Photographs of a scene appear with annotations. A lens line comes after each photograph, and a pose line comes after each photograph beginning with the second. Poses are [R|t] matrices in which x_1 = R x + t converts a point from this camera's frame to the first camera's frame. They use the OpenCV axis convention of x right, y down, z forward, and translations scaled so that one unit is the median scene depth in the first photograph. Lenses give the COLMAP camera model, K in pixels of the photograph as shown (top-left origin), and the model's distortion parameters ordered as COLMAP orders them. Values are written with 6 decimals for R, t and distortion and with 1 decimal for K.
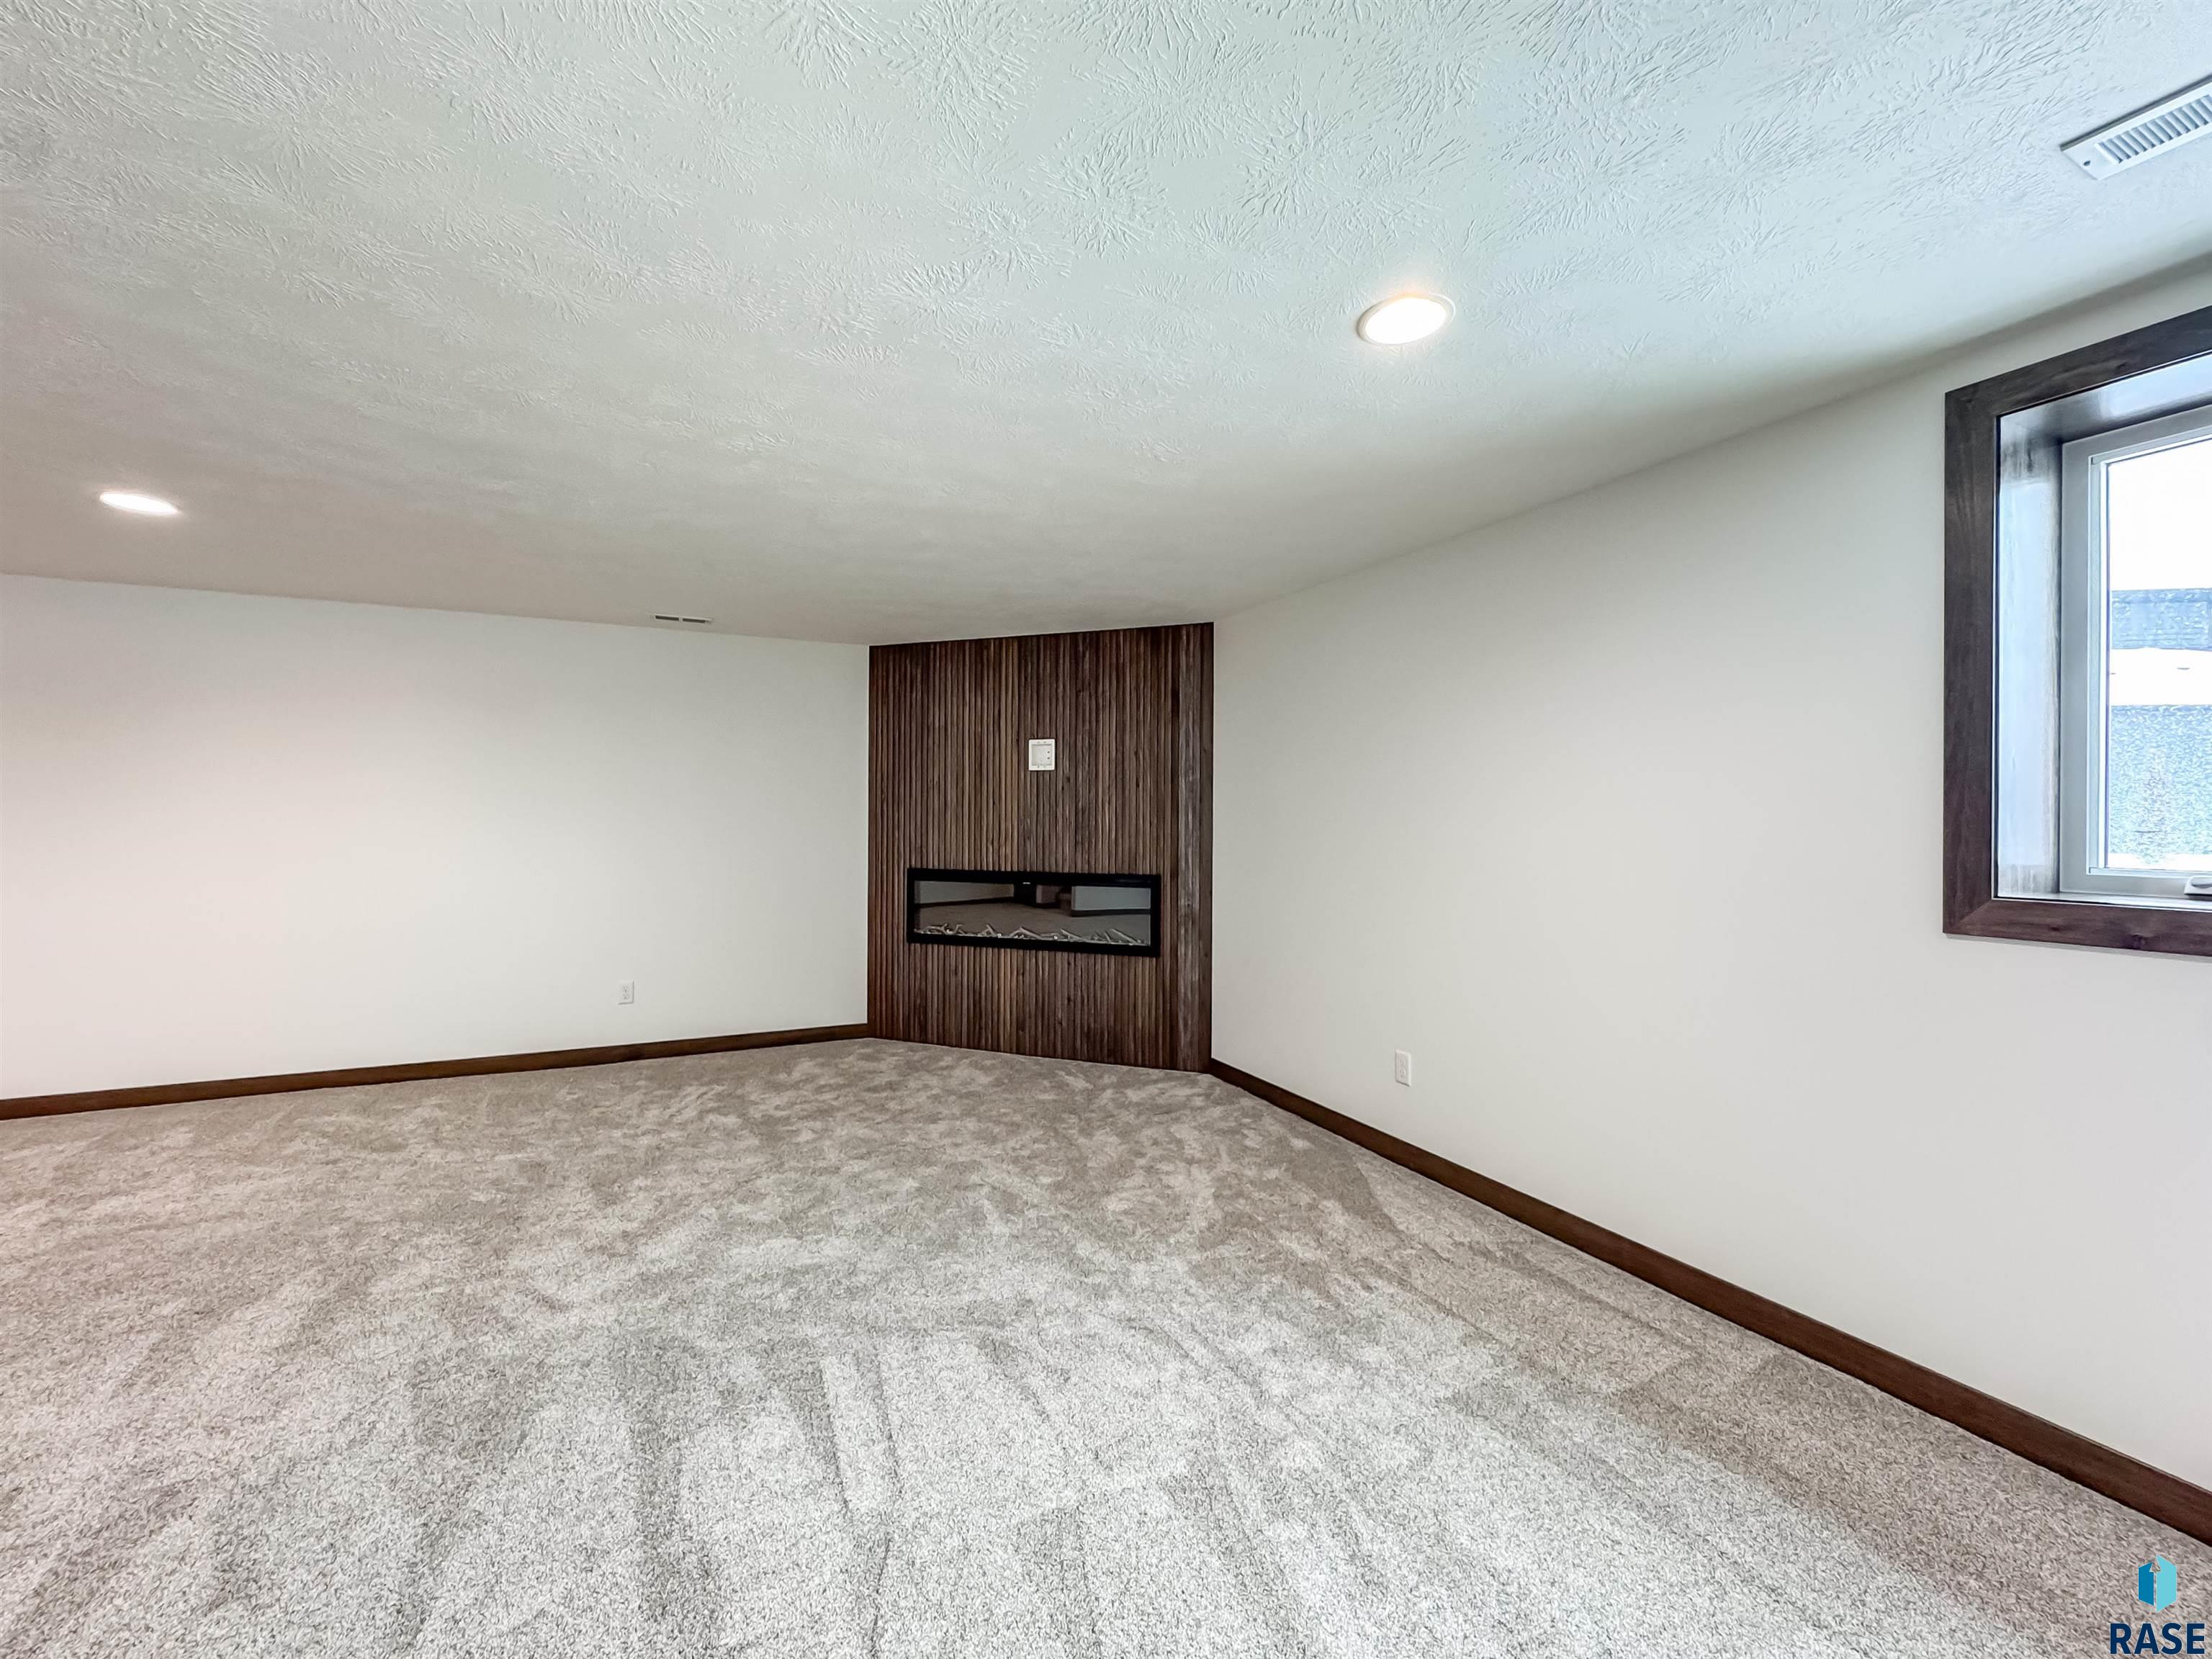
lens RADIAL K [[893.3, 0, 1111.5], [0, 893.3, 827.3], [0, 0, 1]] dist [-0.002161, -0.000258]
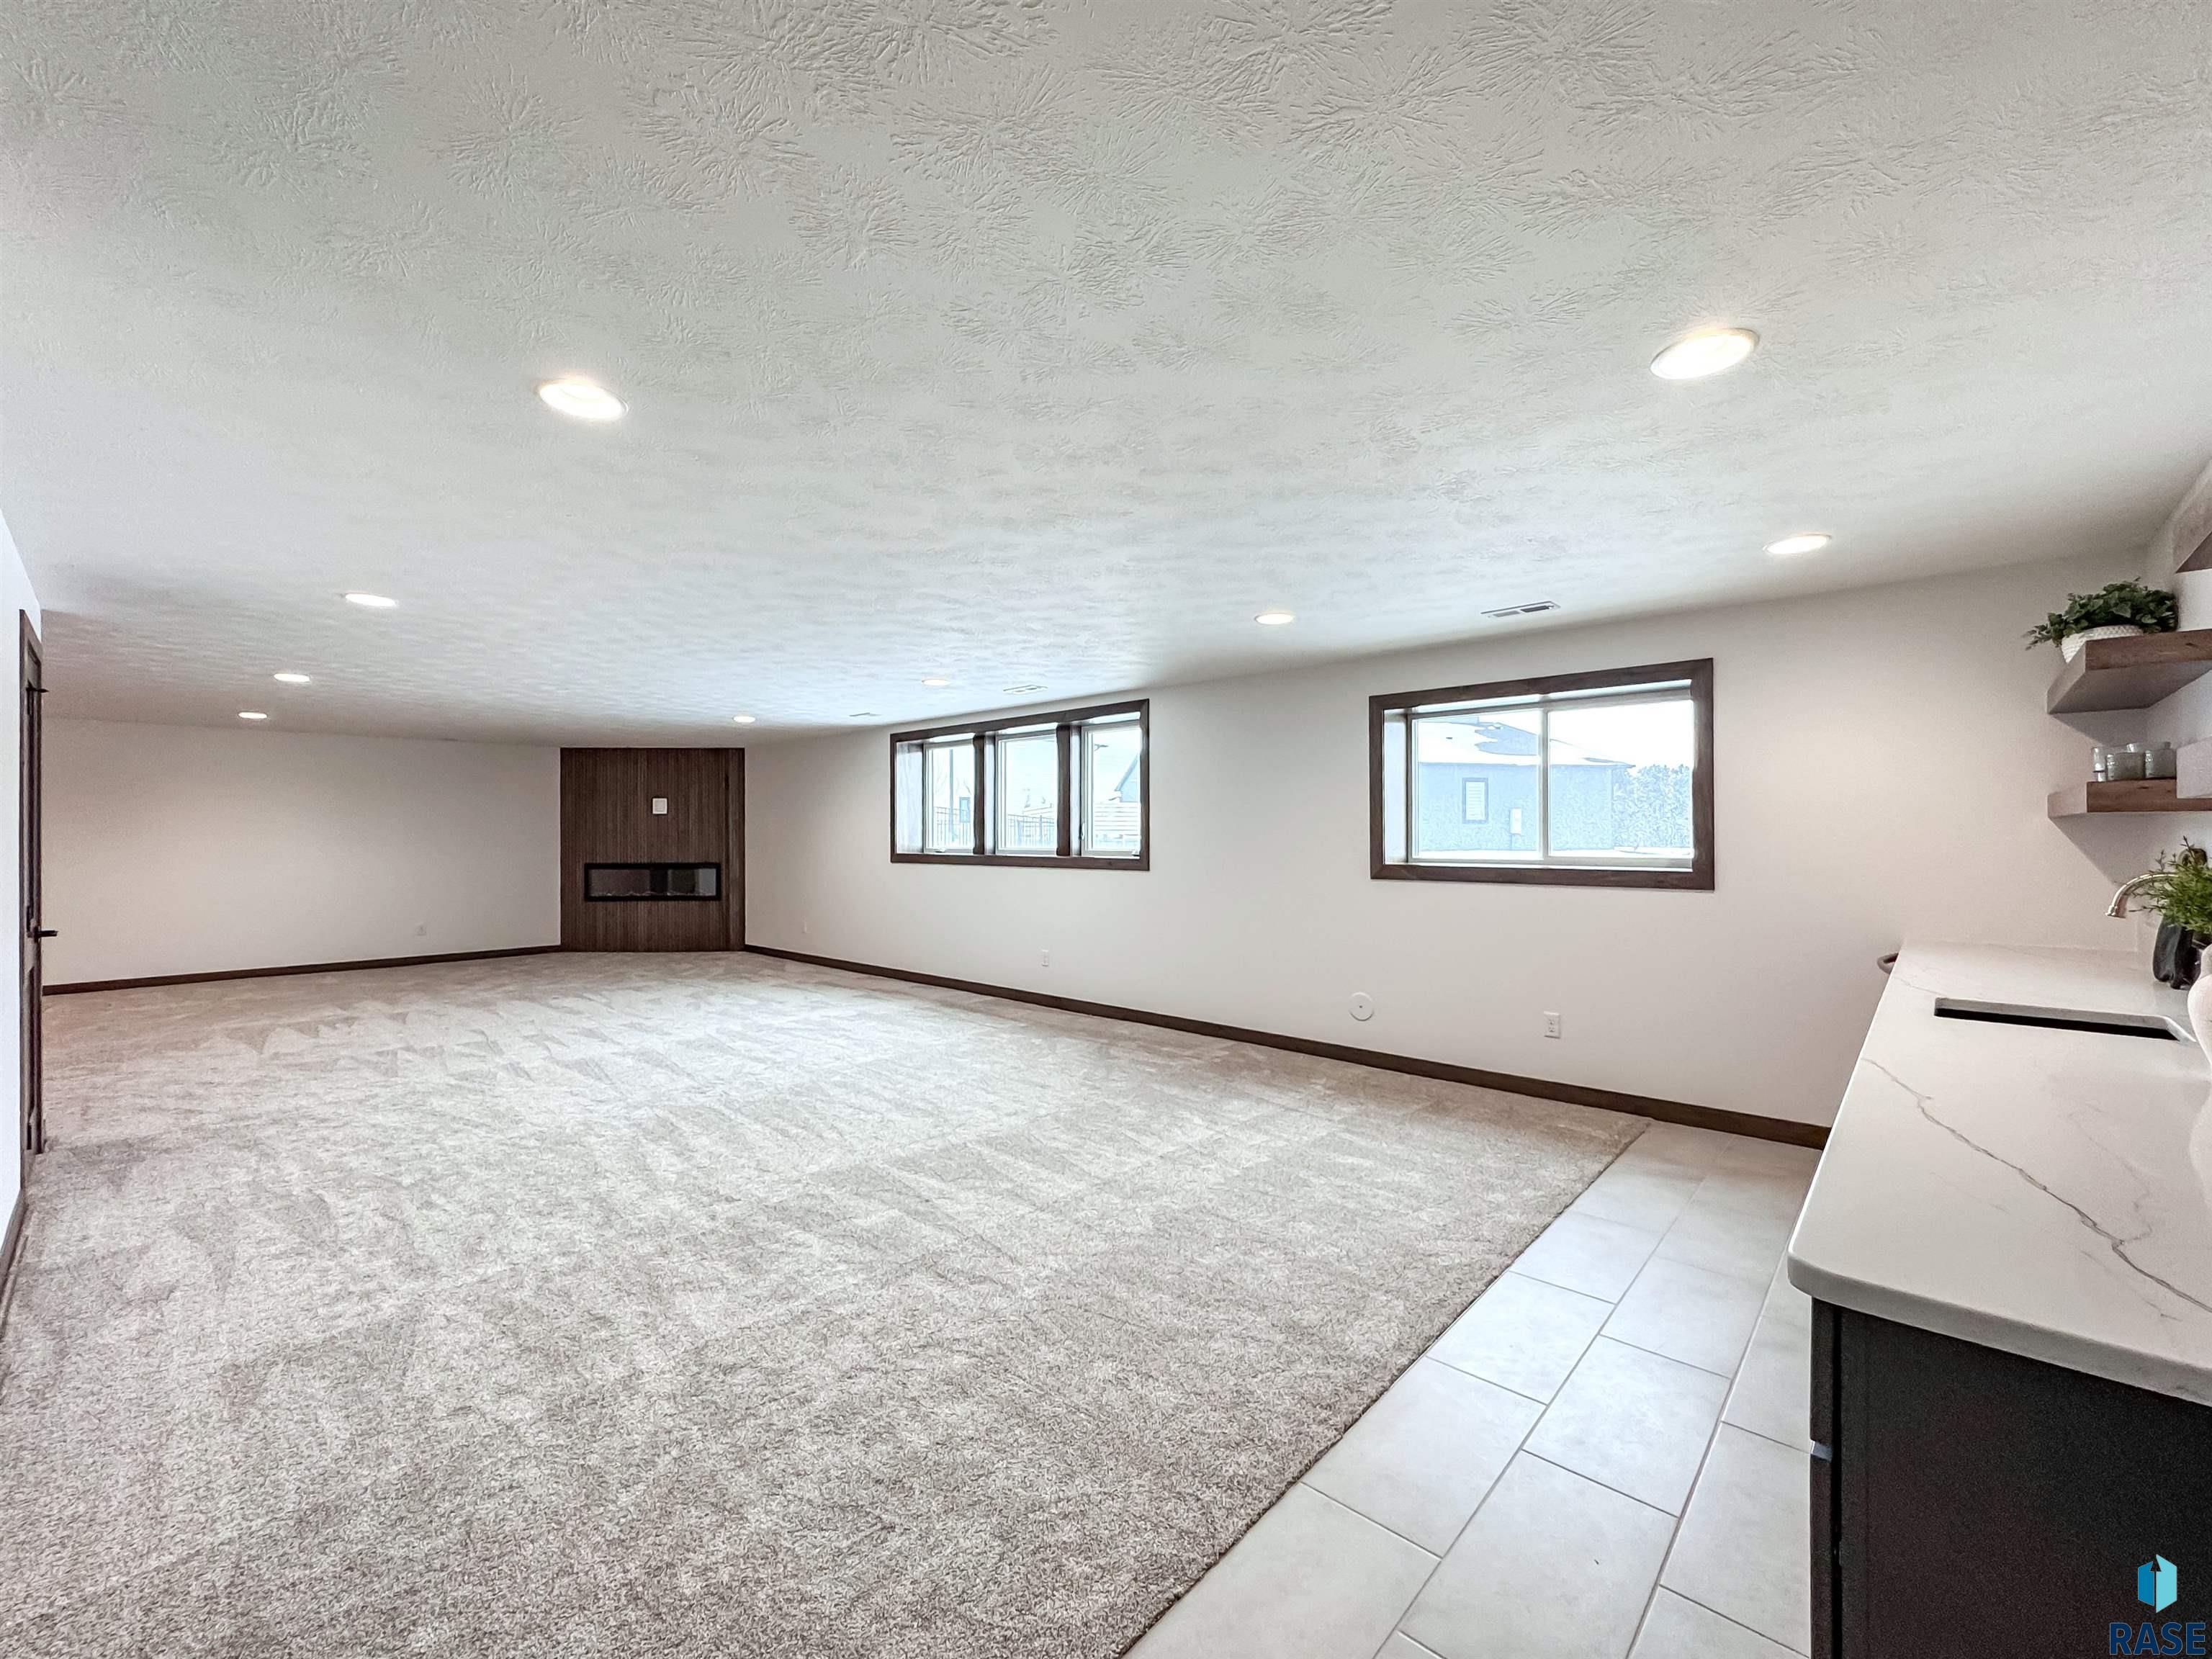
lens RADIAL K [[893.3, 0, 1111.5], [0, 893.3, 827.3], [0, 0, 1]] dist [-0.002161, -0.000258]
pose [[0.934435, -0.008244, 0.356037, 0.162575], [0.012599, 0.999871, -0.009915, 0.001039], [-0.355910, 0.013750, 0.934419, -1.301114]]
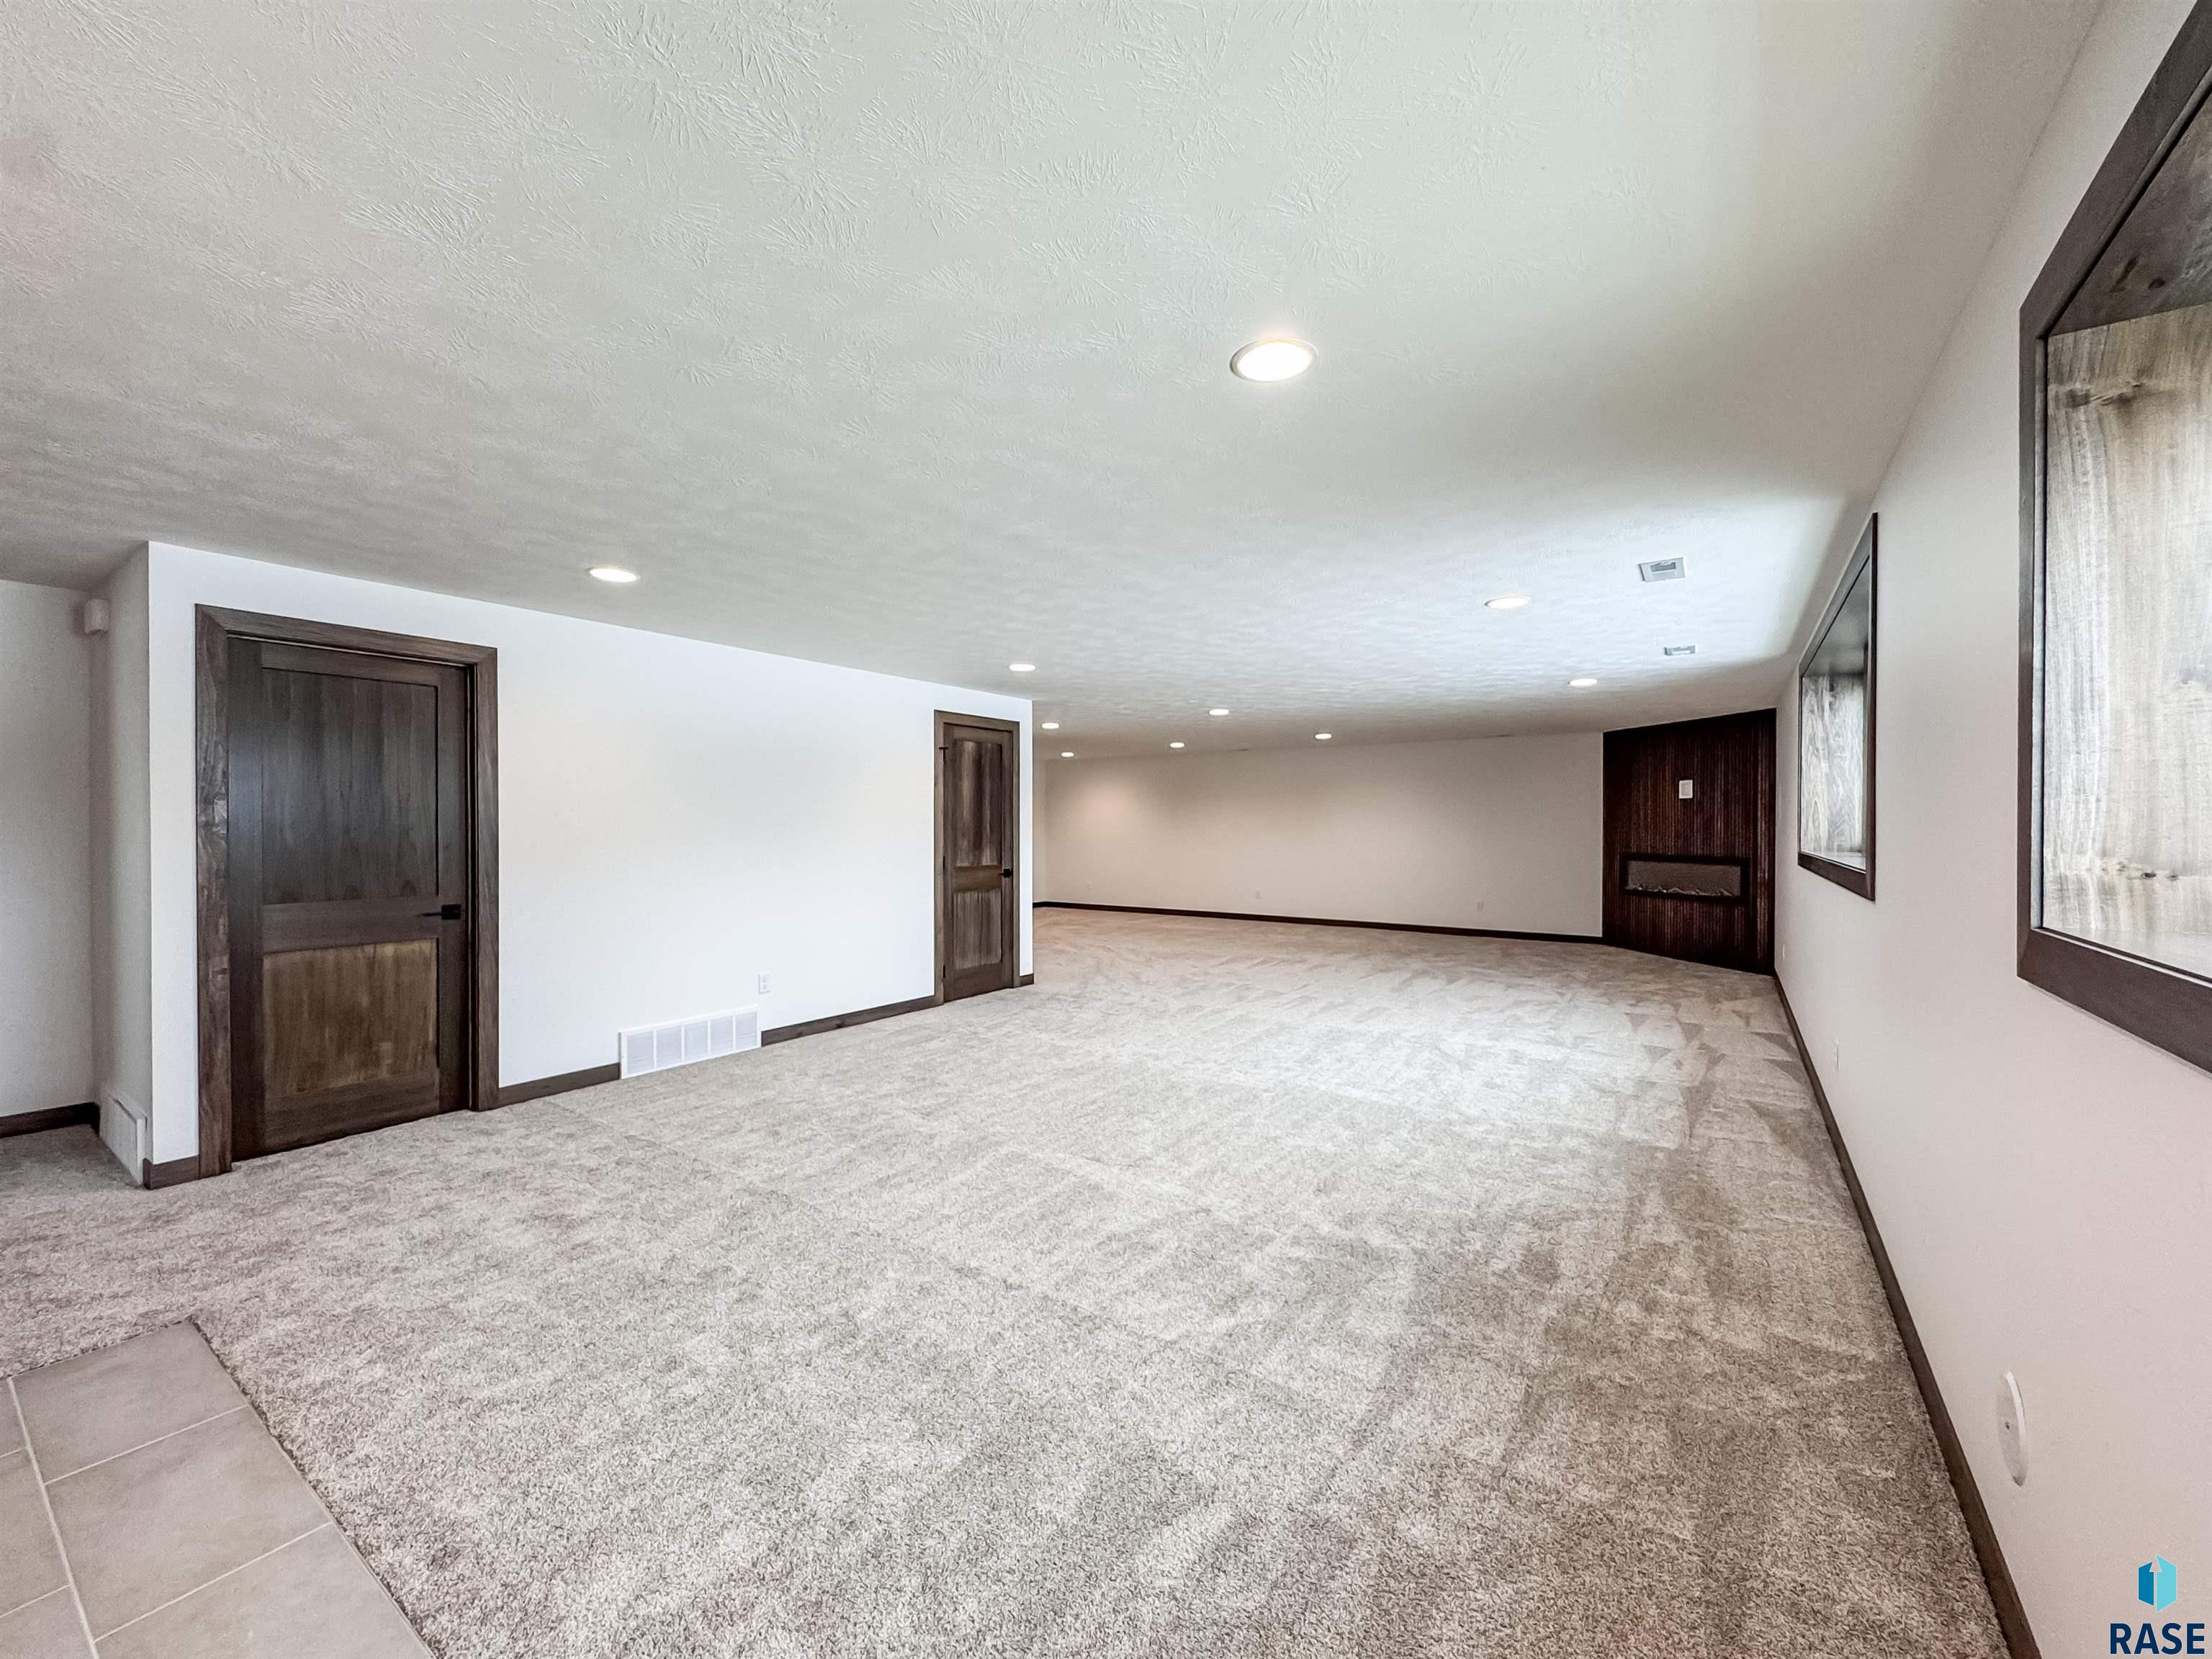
lens RADIAL K [[893.3, 0, 1111.5], [0, 893.3, 827.3], [0, 0, 1]] dist [-0.002161, -0.000258]
pose [[0.482716, -0.006919, -0.875749, 0.913234], [-0.001629, 0.999960, -0.008798, 0.010821], [0.875775, 0.005674, 0.482686, -0.831384]]
